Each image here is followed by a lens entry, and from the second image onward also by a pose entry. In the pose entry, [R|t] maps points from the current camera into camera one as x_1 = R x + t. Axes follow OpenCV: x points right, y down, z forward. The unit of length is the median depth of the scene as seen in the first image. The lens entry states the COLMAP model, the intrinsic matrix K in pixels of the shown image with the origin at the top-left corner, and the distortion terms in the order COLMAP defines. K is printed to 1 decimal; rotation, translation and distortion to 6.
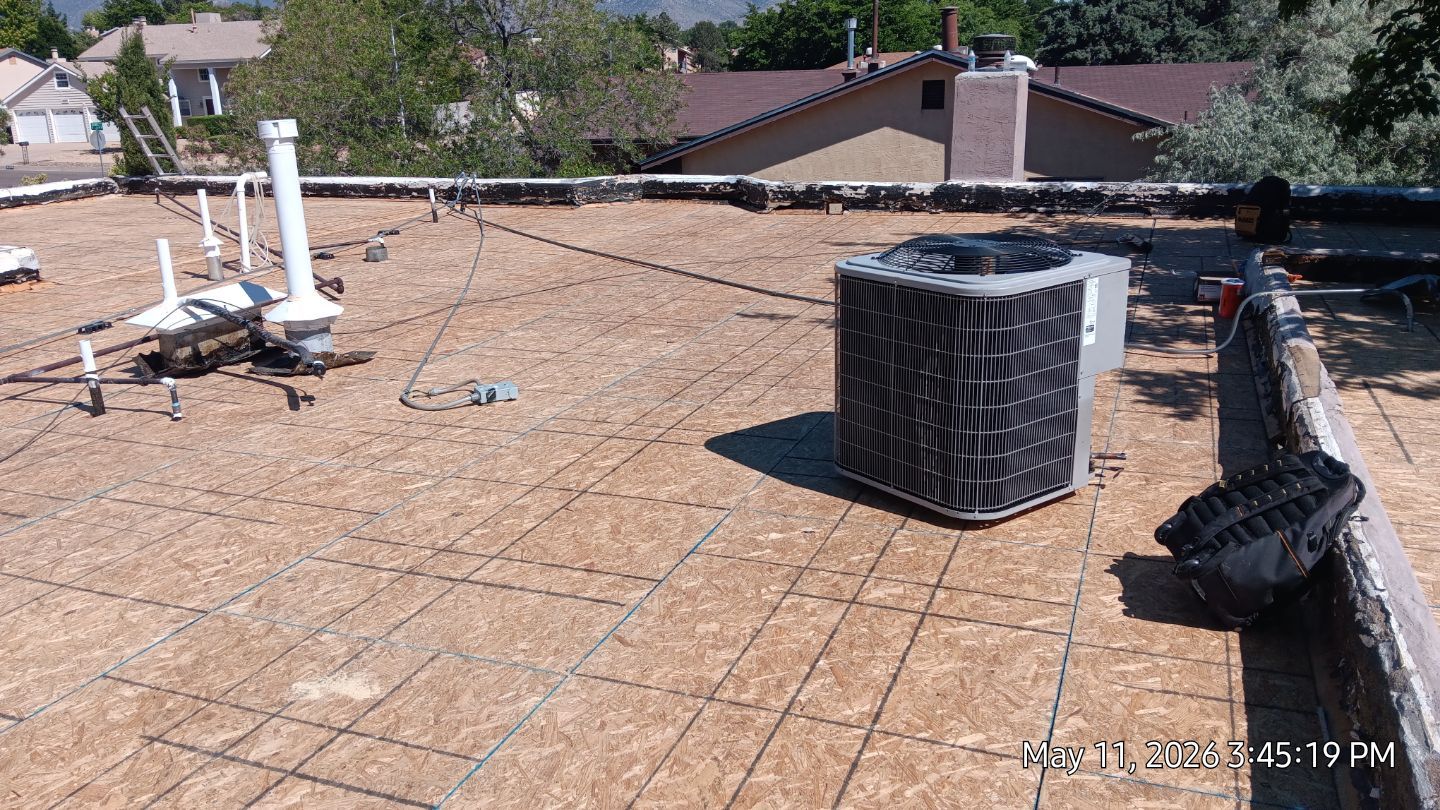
lens RADIAL K [[1116.9, 0, 713.7], [0, 1116.9, 411.6], [0, 0, 1]] dist [0.127586, -0.233131]
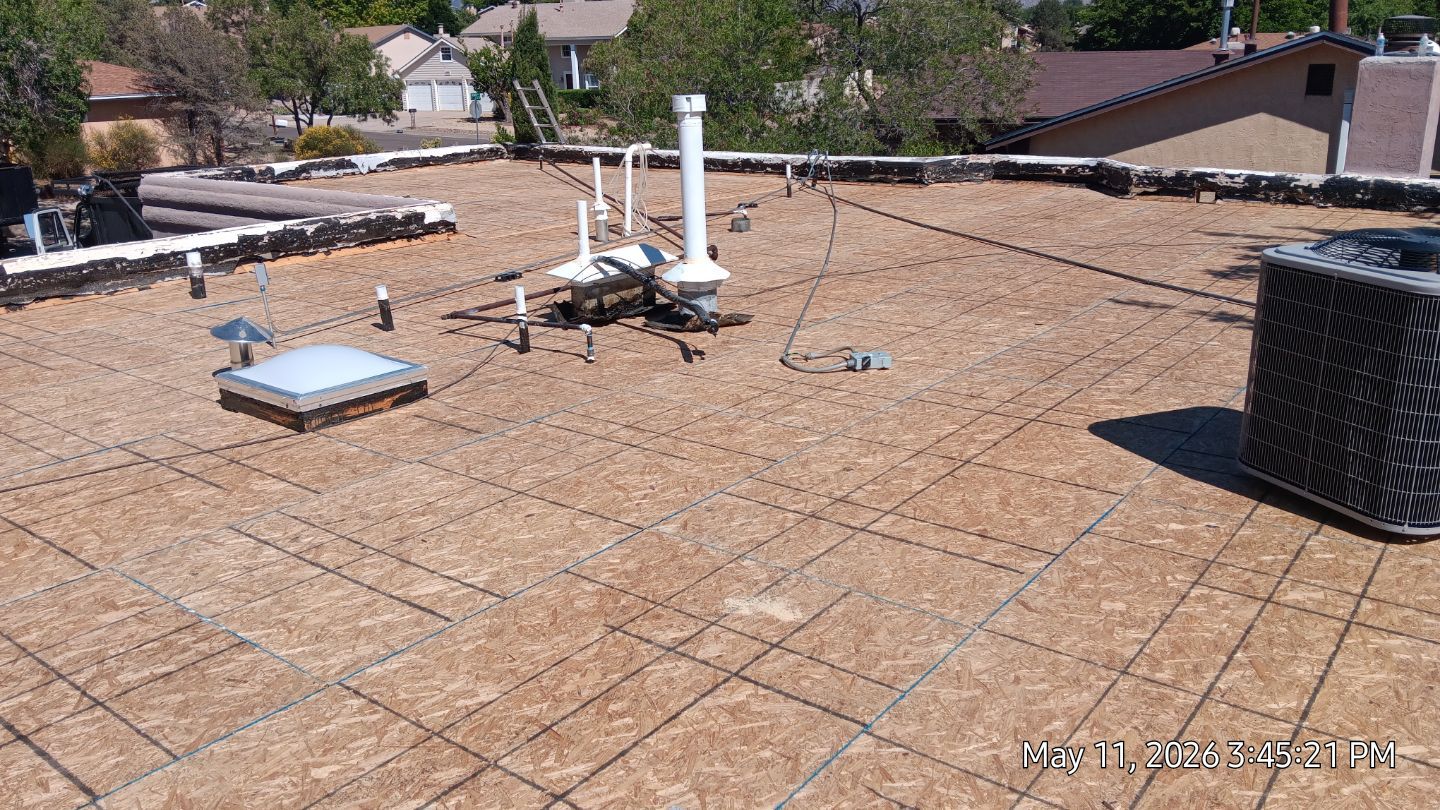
lens RADIAL K [[1116.9, 0, 713.7], [0, 1116.9, 411.6], [0, 0, 1]] dist [0.127586, -0.233131]
pose [[0.962946, 0.092203, -0.253443, -0.083278], [-0.087914, 0.995728, 0.028221, 0.017324], [0.254963, -0.004894, 0.966938, -0.054920]]
